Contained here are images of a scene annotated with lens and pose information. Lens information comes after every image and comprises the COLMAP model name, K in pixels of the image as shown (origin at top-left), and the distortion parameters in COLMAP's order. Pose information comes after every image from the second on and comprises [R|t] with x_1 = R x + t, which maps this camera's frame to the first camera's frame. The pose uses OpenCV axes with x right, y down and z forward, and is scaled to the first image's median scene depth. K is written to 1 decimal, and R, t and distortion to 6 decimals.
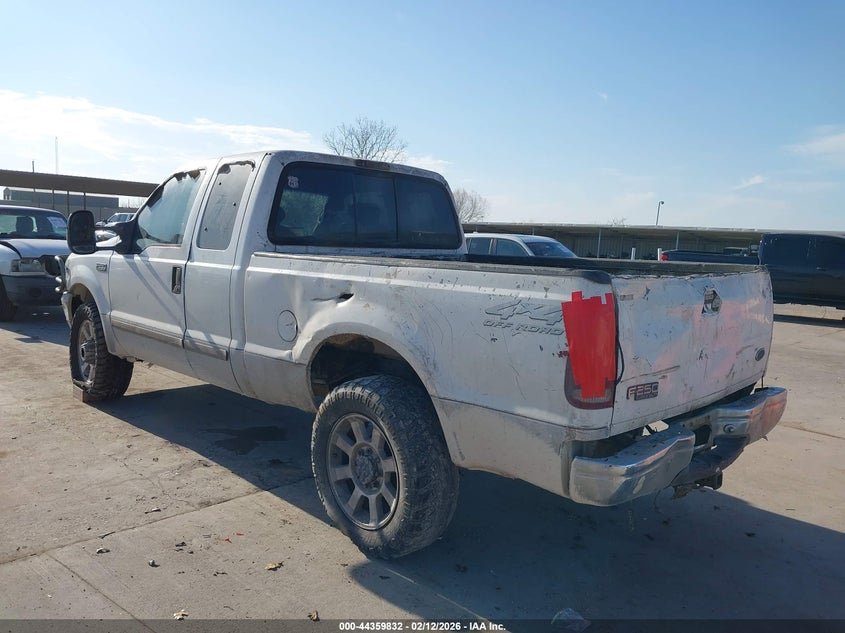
lens RADIAL K [[665.8, 0, 421.2], [0, 665.8, 316.3], [0, 0, 1]] dist [-0.008284, -0.000139]
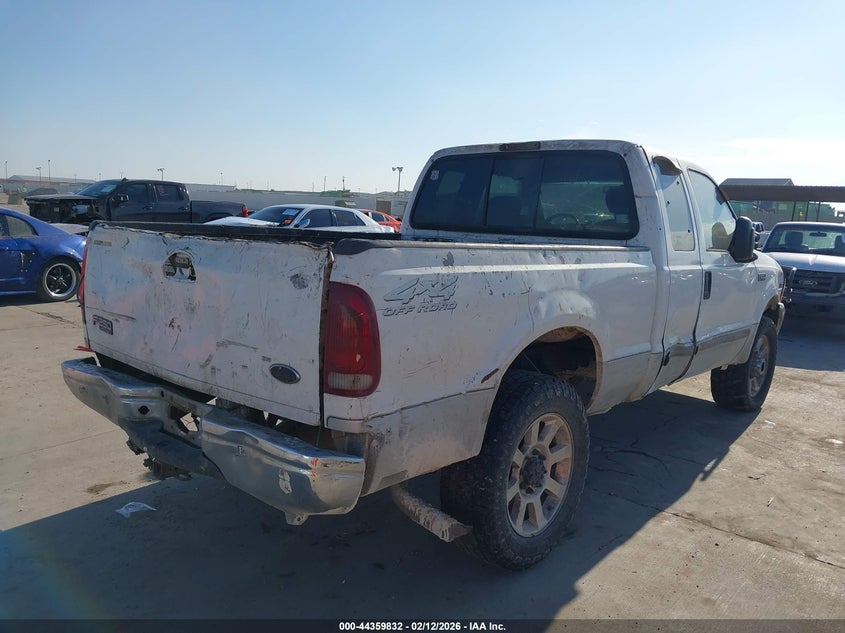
lens RADIAL K [[665.8, 0, 421.3], [0, 665.8, 316.9], [0, 0, 1]] dist [-0.008284, -0.000139]
pose [[0.068844, 0.104299, -0.992160, 0.877592], [-0.155198, 0.983532, 0.092623, -0.056688], [0.985482, 0.147605, 0.083897, 0.822161]]
